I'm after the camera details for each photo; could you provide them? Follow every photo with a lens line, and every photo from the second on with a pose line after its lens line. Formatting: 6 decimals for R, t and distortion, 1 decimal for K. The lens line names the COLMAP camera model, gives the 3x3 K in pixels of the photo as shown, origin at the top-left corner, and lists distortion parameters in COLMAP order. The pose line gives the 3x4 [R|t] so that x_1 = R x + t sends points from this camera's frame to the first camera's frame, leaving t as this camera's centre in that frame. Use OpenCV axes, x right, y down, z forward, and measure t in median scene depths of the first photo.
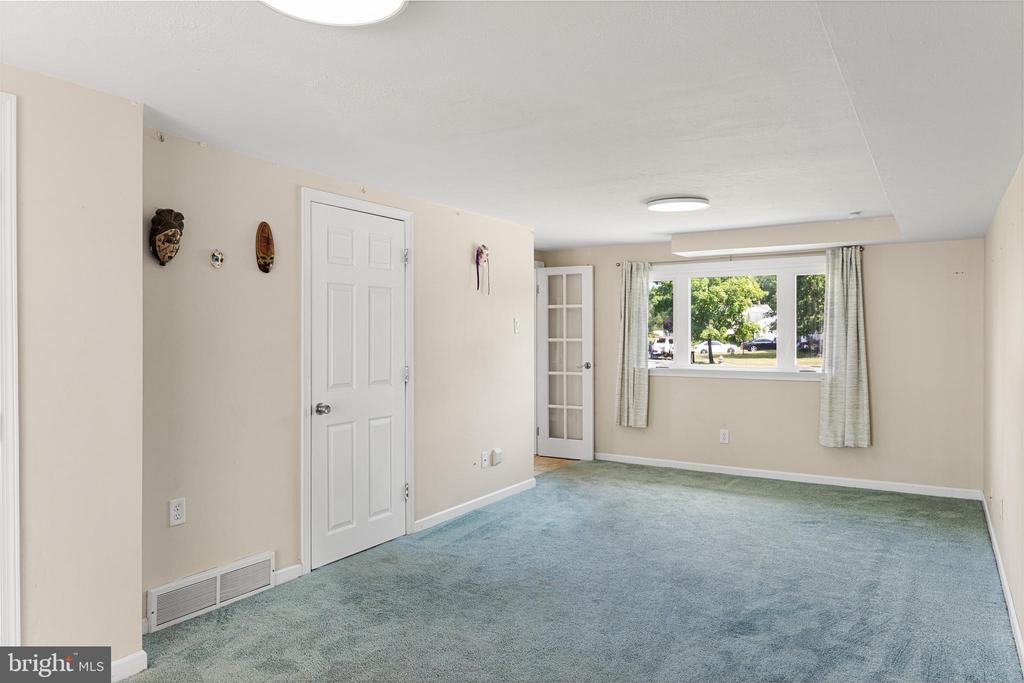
lens RADIAL K [[683.0, 0, 512.0], [0, 683.0, 341.5], [0, 0, 1]] dist [-0.004168, -0.002394]
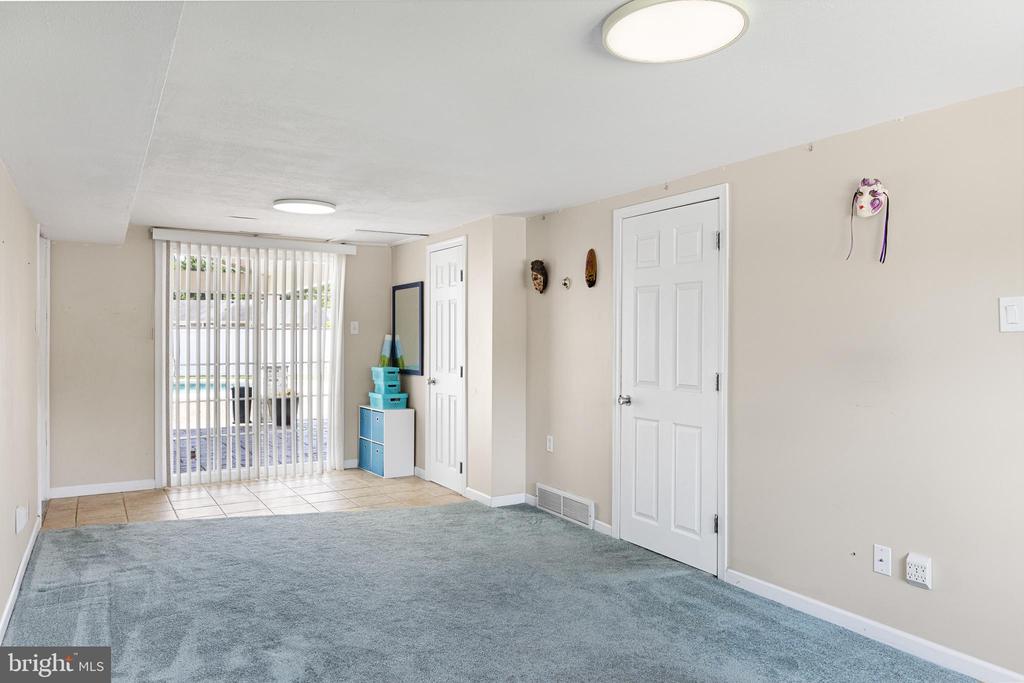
lens RADIAL K [[683.0, 0, 512.0], [0, 683.0, 341.5], [0, 0, 1]] dist [-0.004168, -0.002394]
pose [[-0.451812, 0.008611, -0.892072, 0.794118], [-0.010589, 0.999831, 0.015014, -0.013739], [0.892050, 0.016230, -0.451645, 1.313605]]
